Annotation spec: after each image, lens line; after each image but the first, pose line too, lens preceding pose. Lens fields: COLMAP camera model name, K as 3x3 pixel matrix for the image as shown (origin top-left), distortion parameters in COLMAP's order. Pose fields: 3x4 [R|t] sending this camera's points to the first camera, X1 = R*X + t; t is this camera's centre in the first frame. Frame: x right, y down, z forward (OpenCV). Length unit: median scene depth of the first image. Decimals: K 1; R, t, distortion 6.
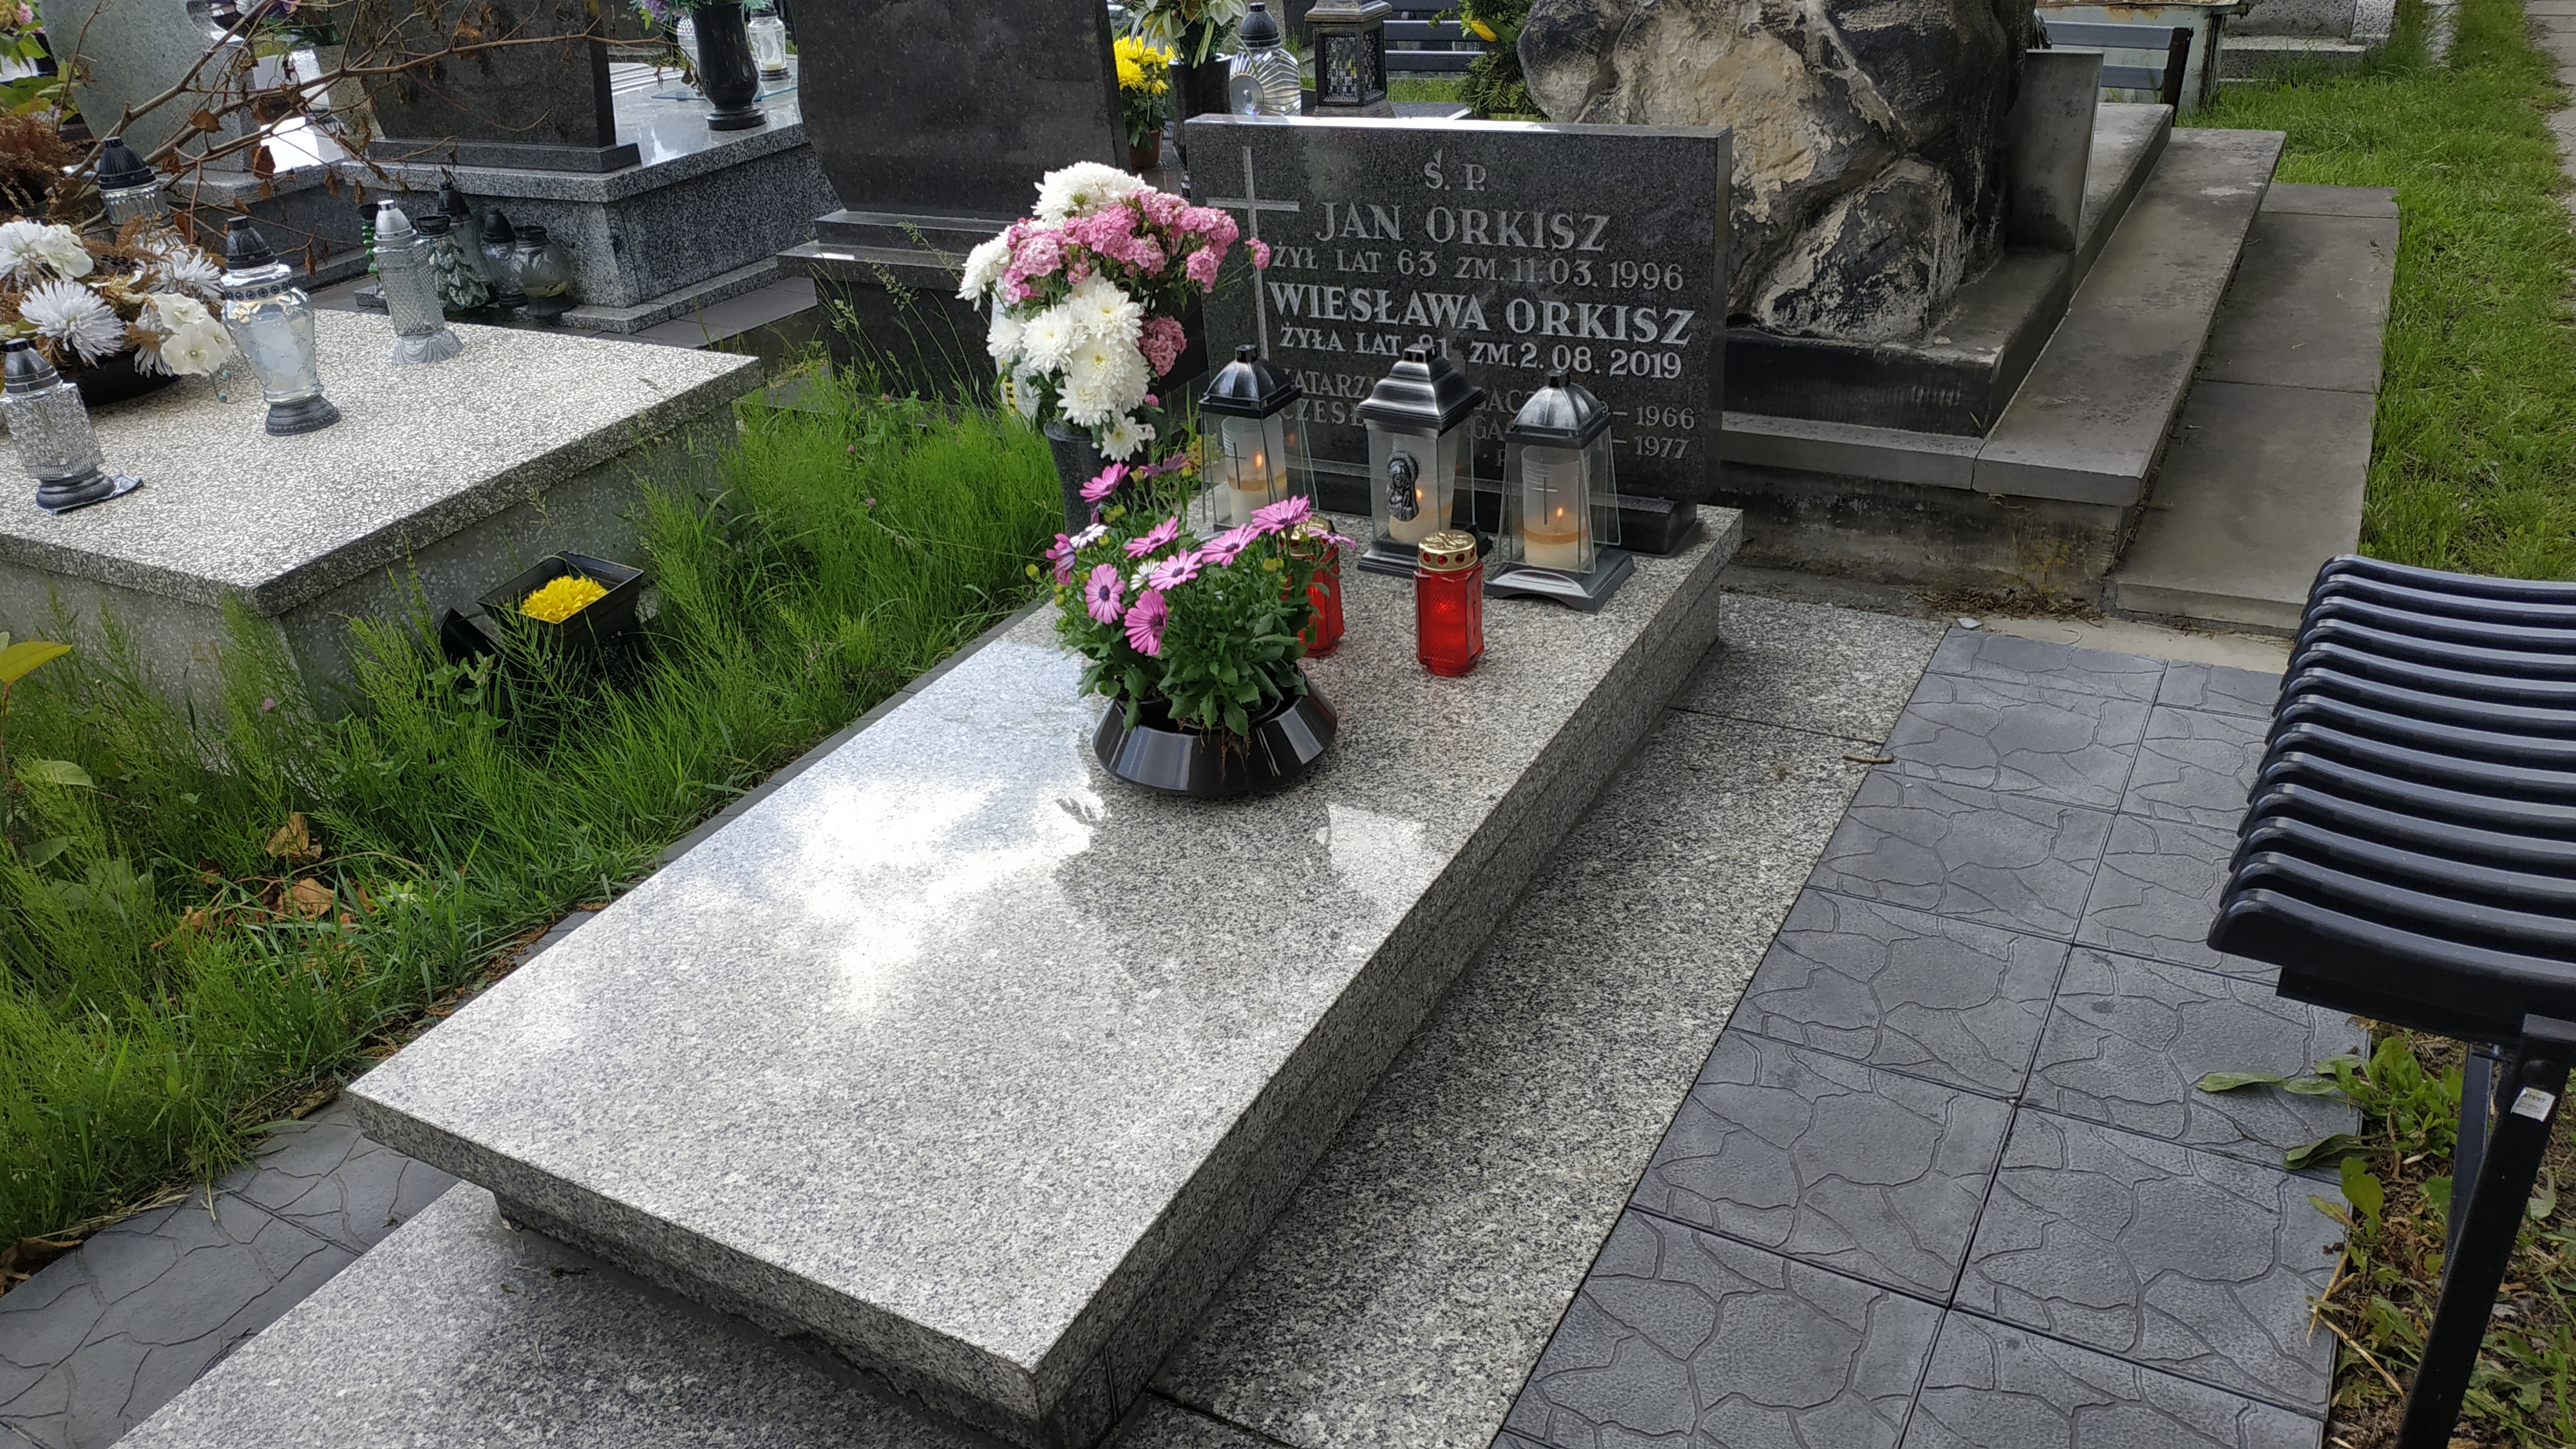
lens RADIAL K [[1875.9, 0, 1278.9], [0, 1875.9, 731.8], [0, 0, 1]] dist [0.023515, -0.064455]
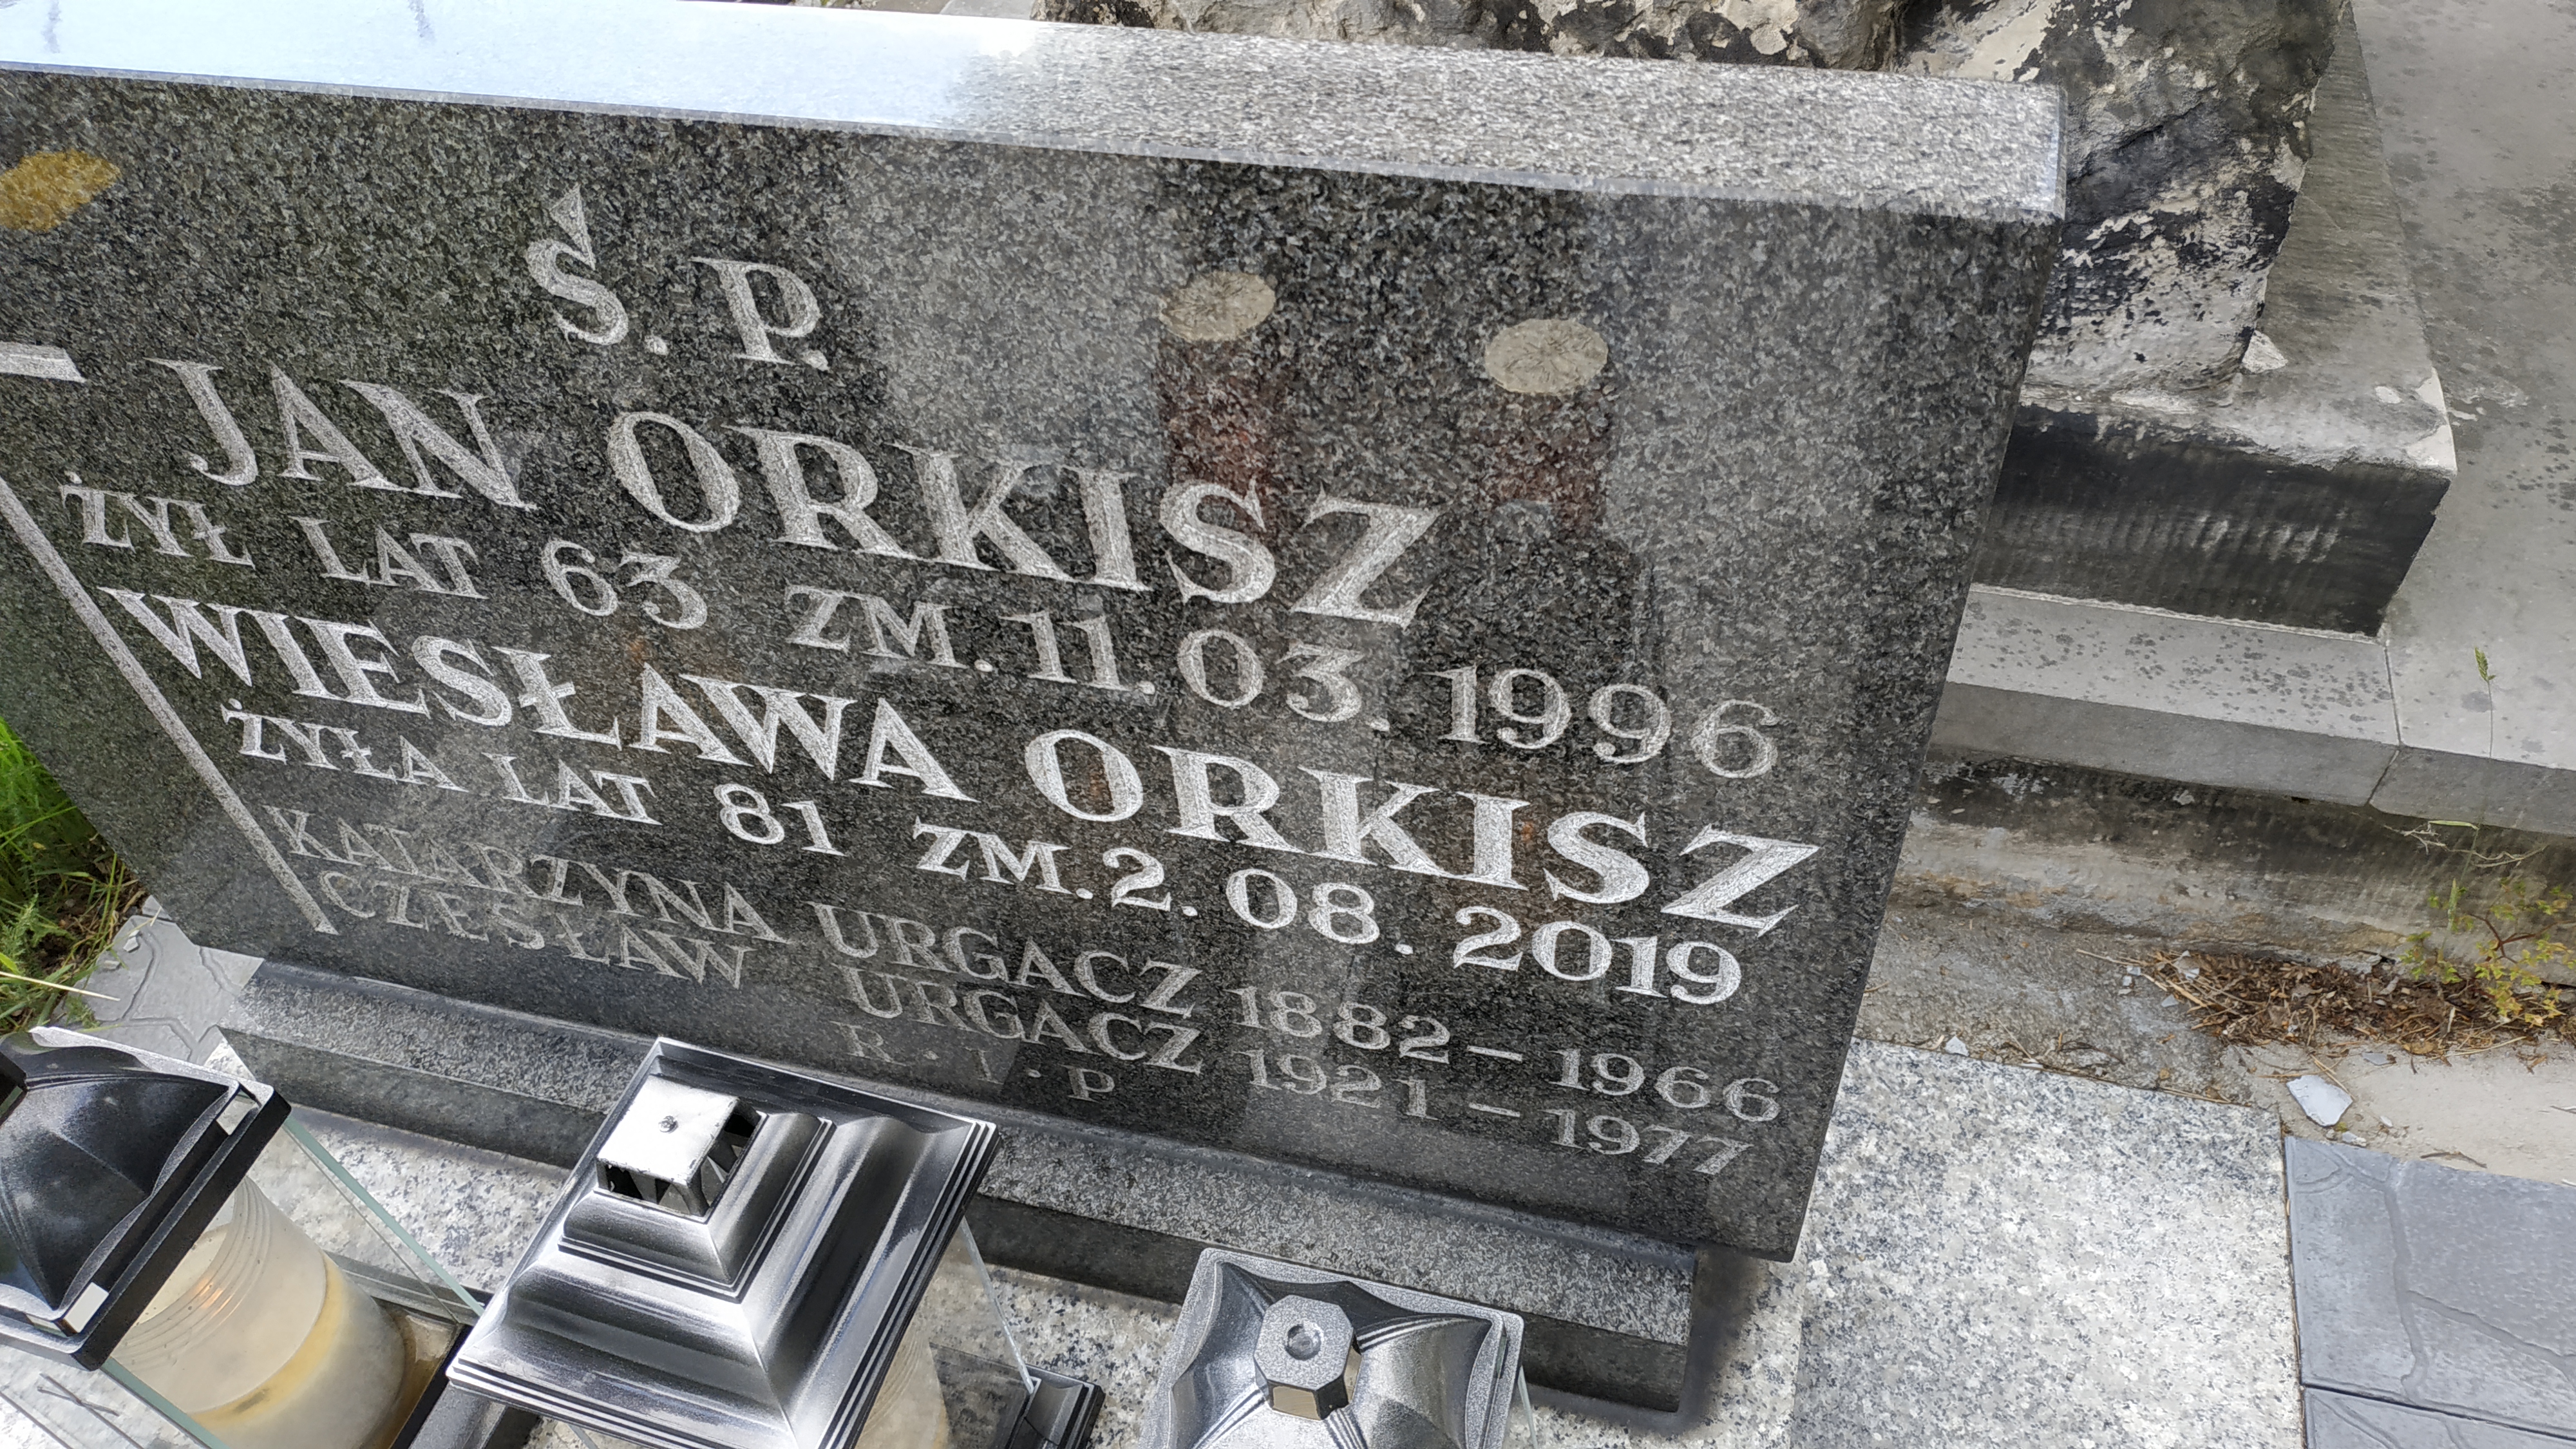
lens RADIAL K [[1875.9, 0, 1305.9], [0, 1875.9, 718.2], [0, 0, 1]] dist [0.023515, -0.064455]
pose [[0.966635, -0.182463, 0.179789, 0.114763], [0.115999, 0.937580, 0.327854, -0.311227], [-0.228388, -0.296059, 0.927463, 0.769163]]
